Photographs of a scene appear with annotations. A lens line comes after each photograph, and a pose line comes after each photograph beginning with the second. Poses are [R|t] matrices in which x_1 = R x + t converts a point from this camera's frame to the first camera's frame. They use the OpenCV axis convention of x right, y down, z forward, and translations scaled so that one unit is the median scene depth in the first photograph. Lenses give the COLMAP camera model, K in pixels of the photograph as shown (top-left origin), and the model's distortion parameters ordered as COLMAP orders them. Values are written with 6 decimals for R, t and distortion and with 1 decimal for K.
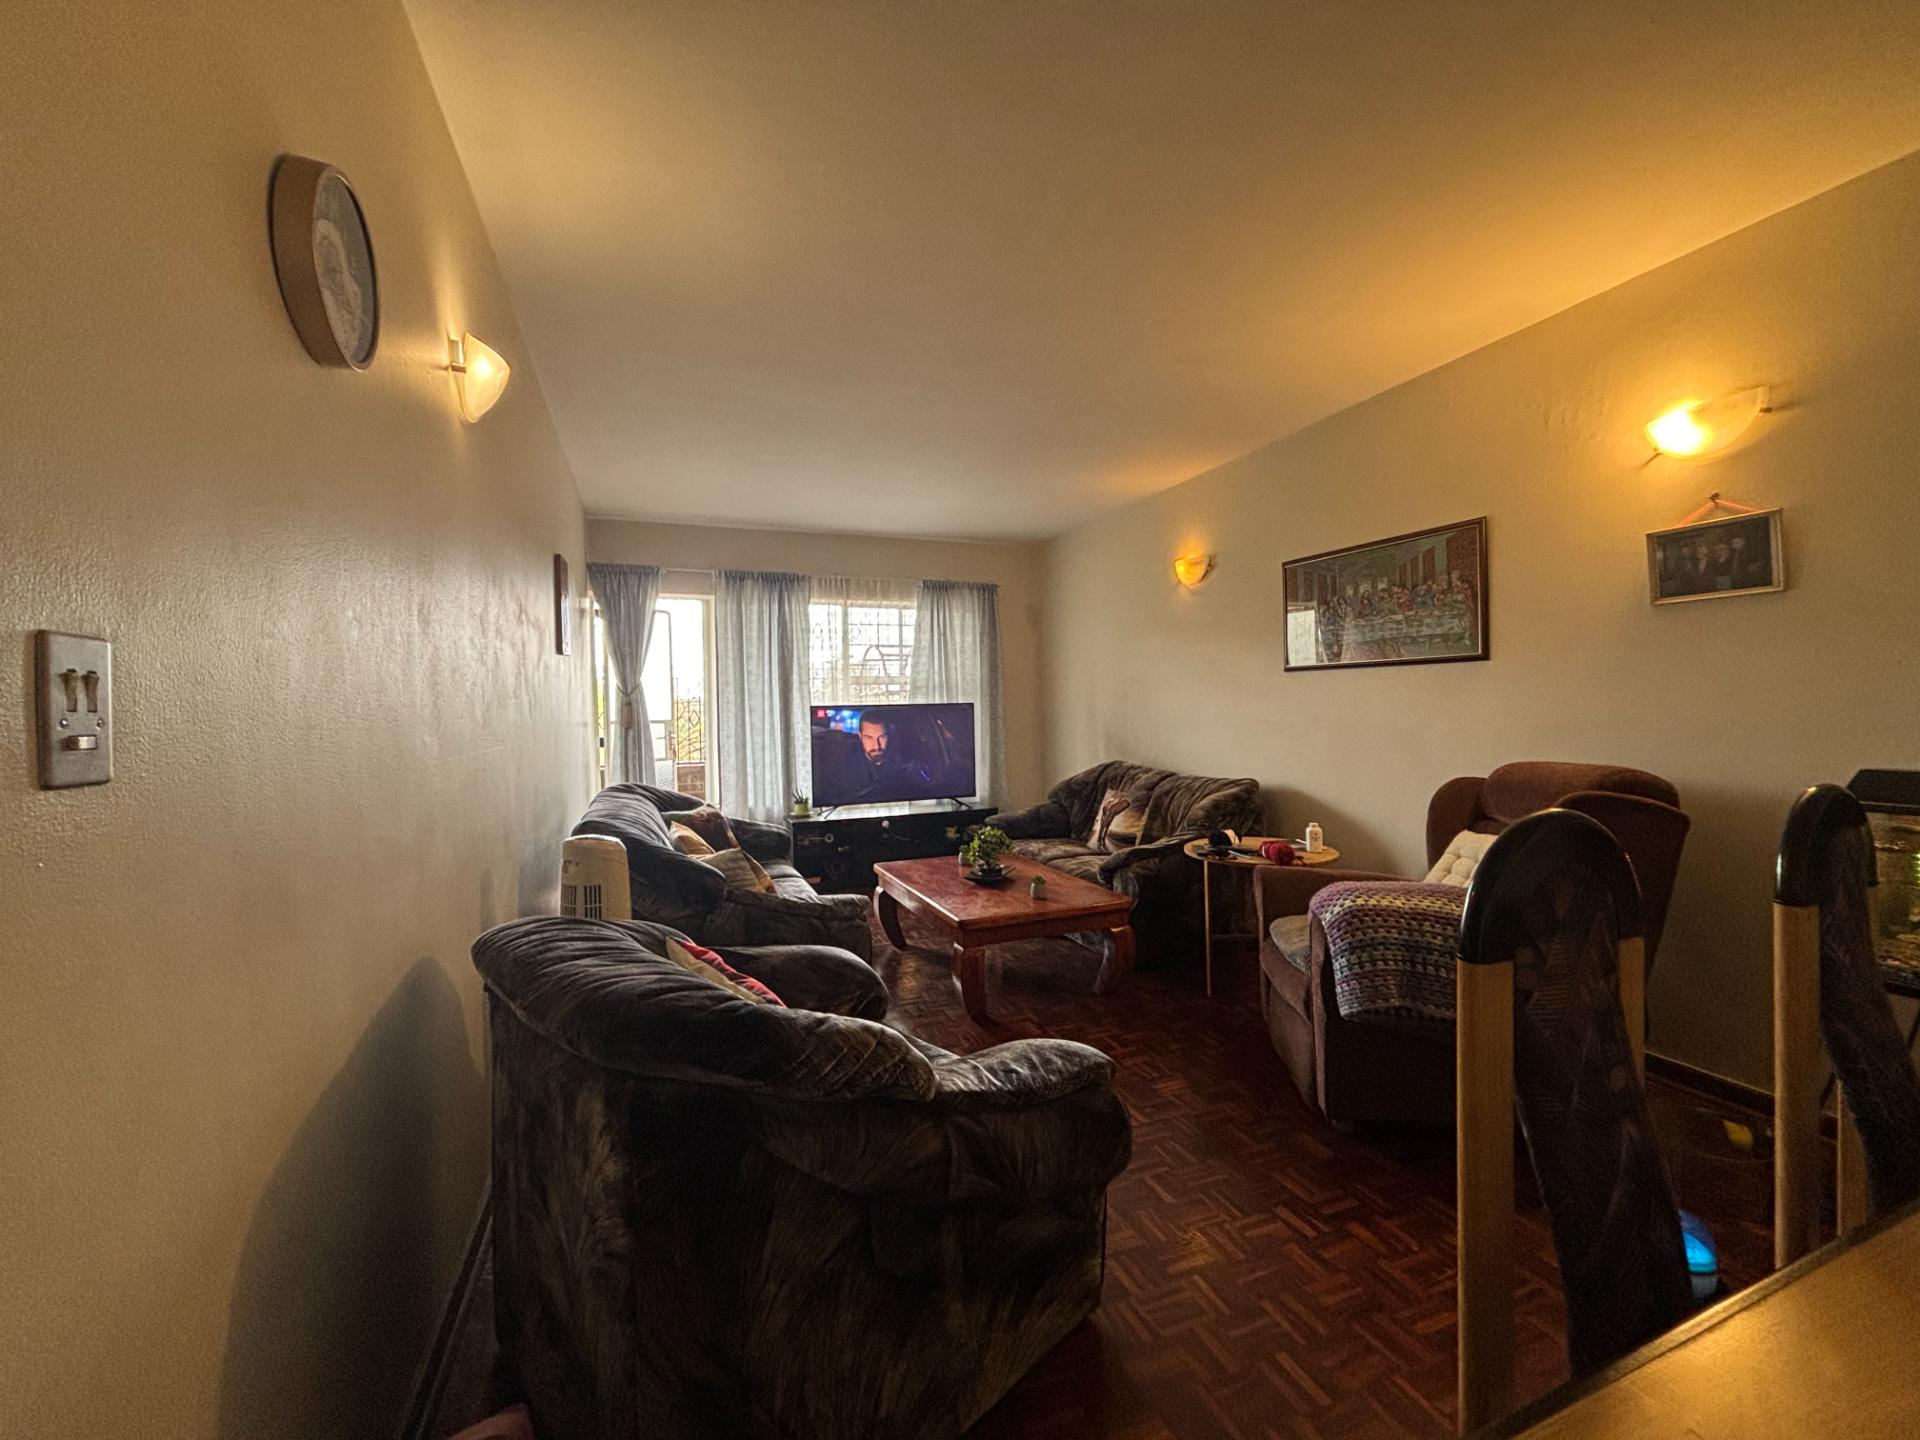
lens RADIAL K [[771.4, 0, 960.2], [0, 771.4, 718.3], [0, 0, 1]] dist [0.000044, 0.000077]
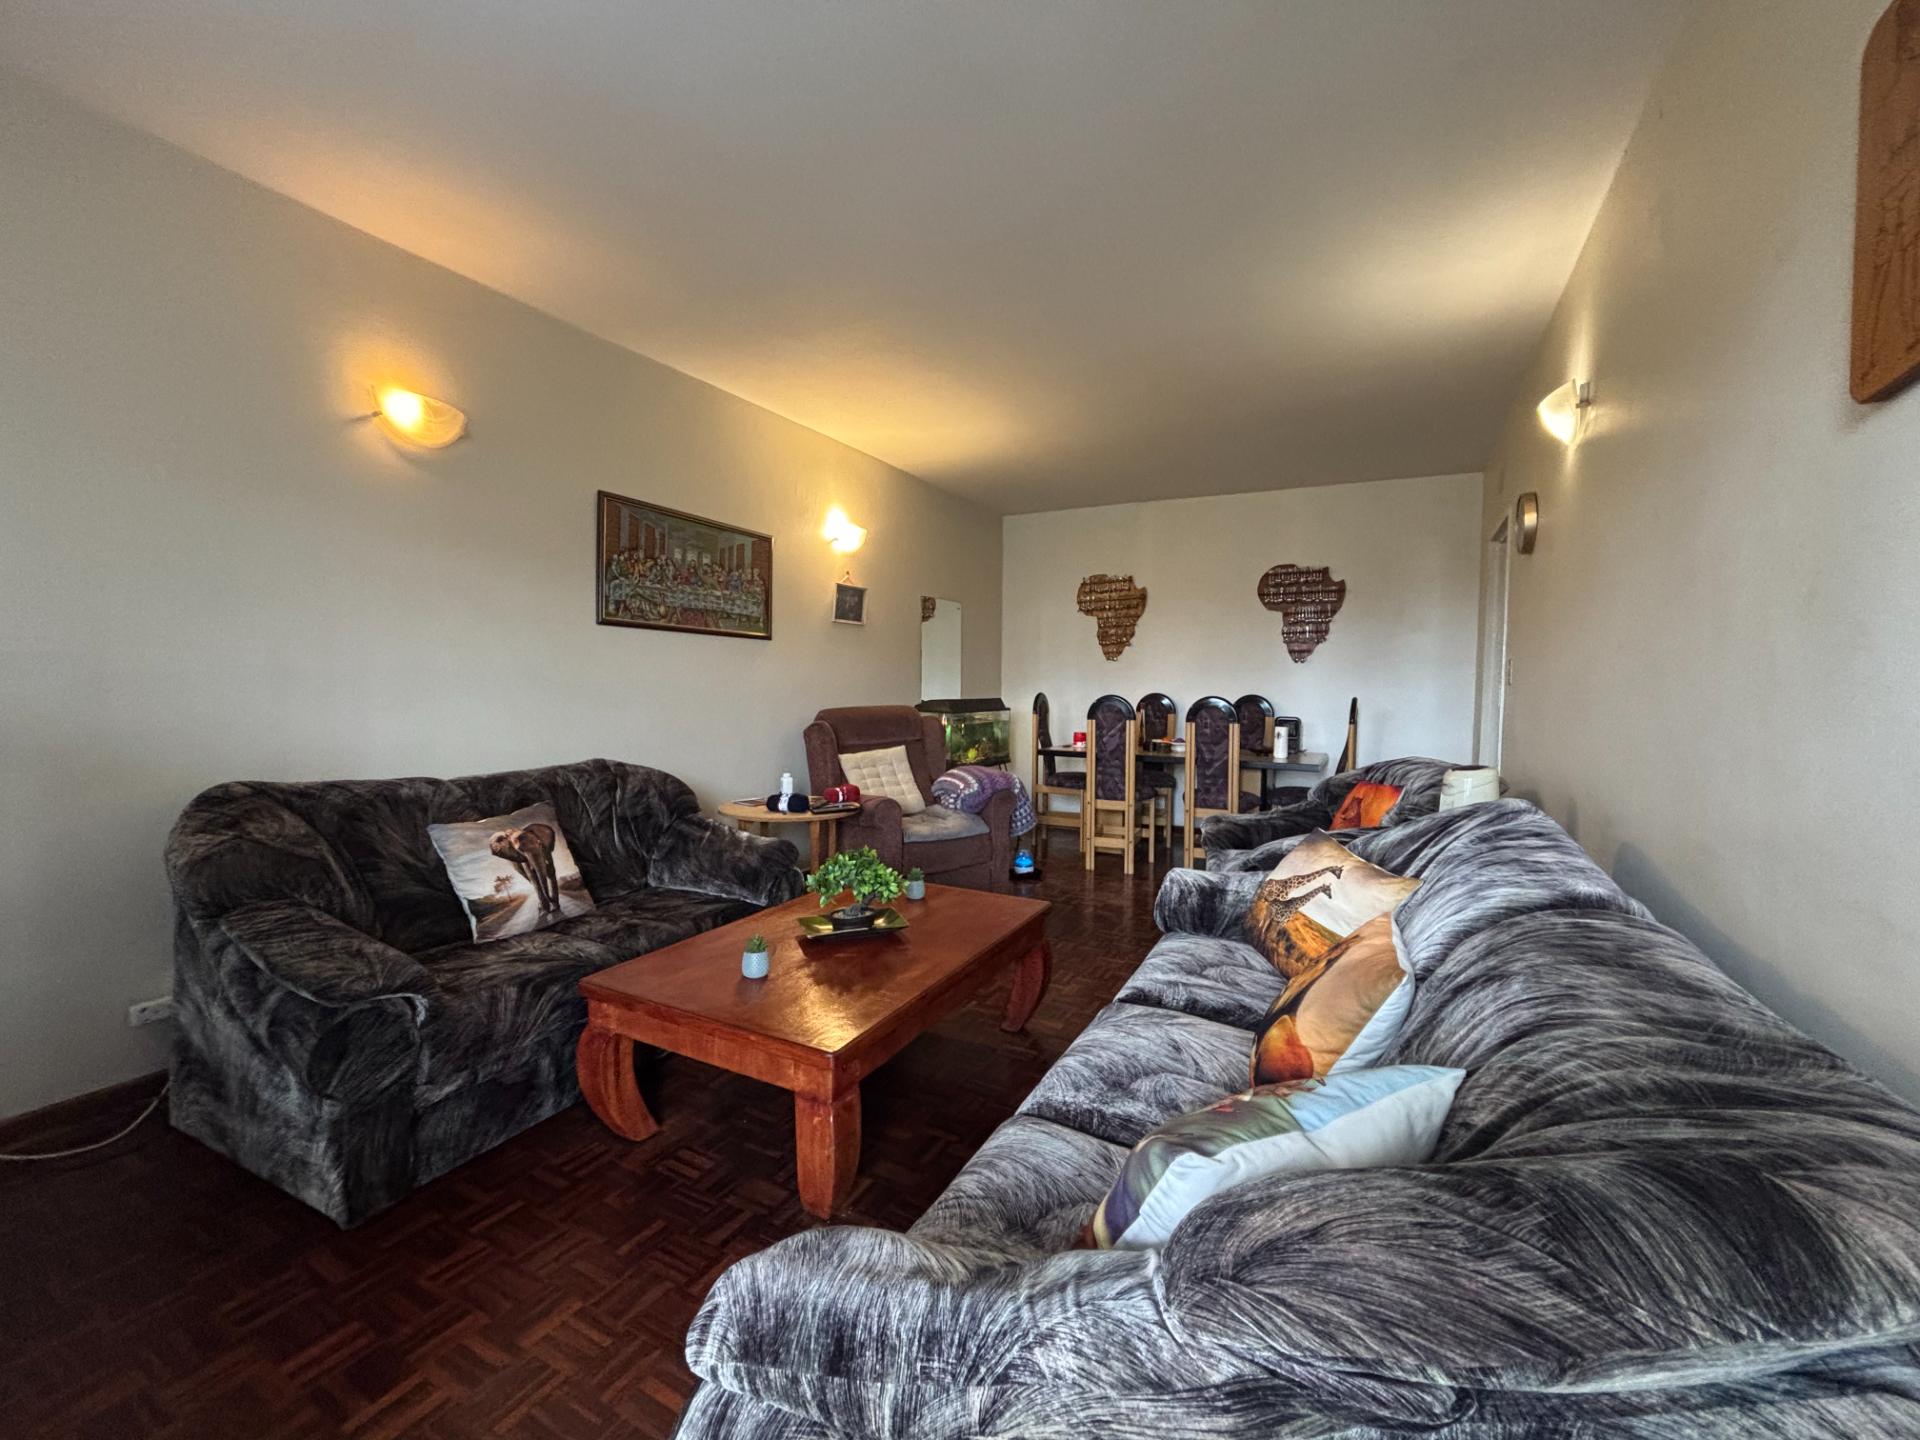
lens RADIAL K [[771.4, 0, 960.2], [0, 771.4, 718.3], [0, 0, 1]] dist [0.000044, 0.000077]
pose [[-0.635682, -0.027100, 0.771475, -0.634819], [0.007458, 0.999121, 0.041242, 0.010501], [-0.771915, 0.031971, -0.634921, 1.707951]]
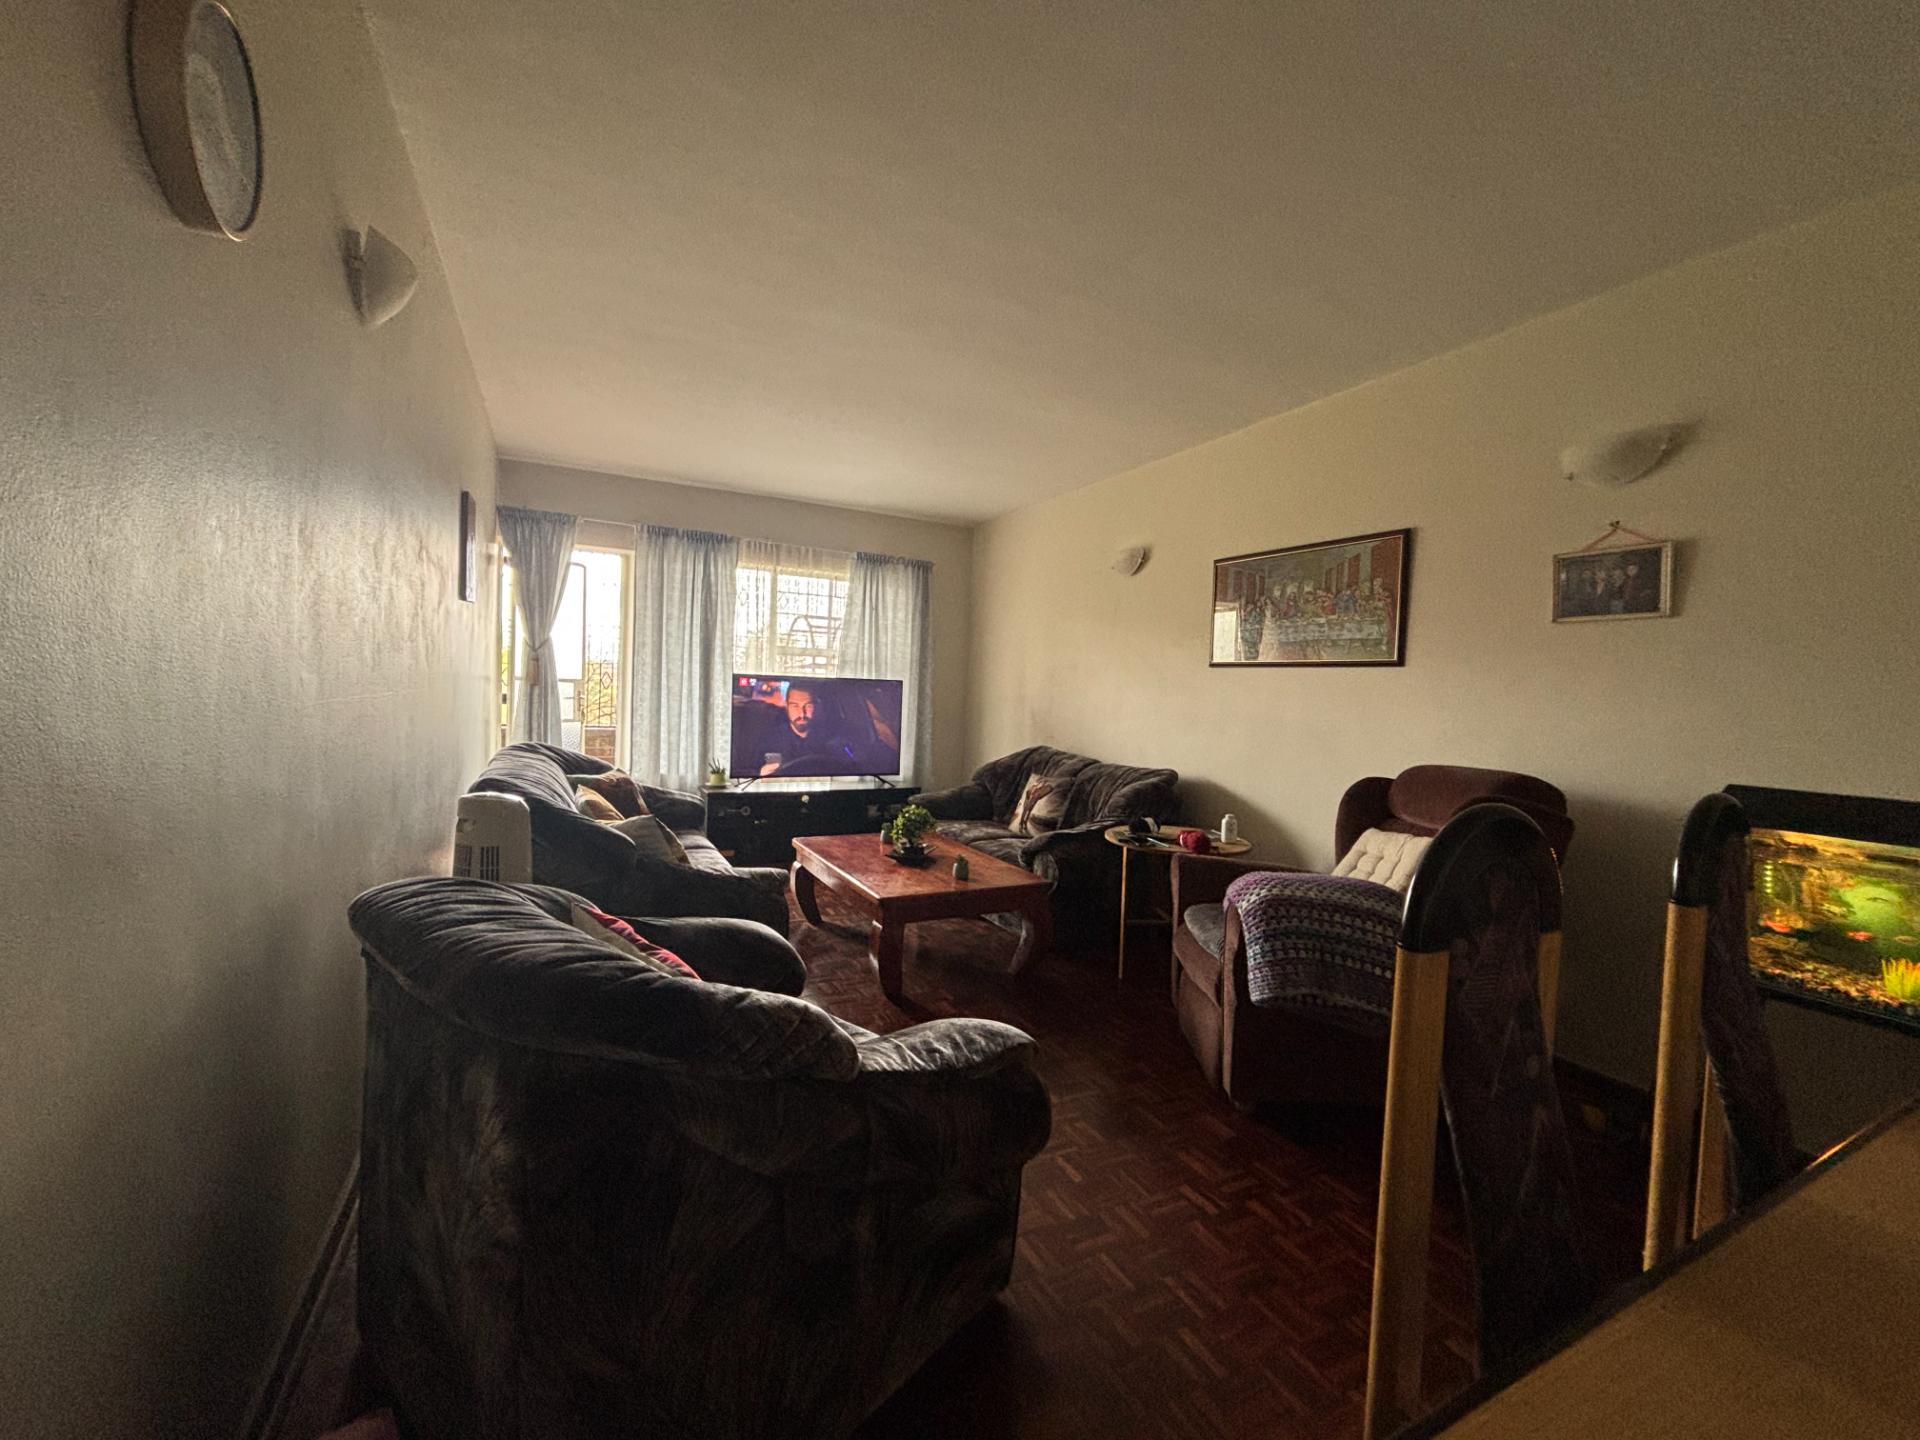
lens RADIAL K [[767.1, 0, 953.9], [0, 767.1, 717.8], [0, 0, 1]] dist [-0.004013, 0.003938]
pose [[0.993613, 0.055555, 0.098218, -0.017784], [-0.057597, 0.998176, 0.018073, 0.011032], [-0.097035, -0.023615, 0.995001, 0.026370]]
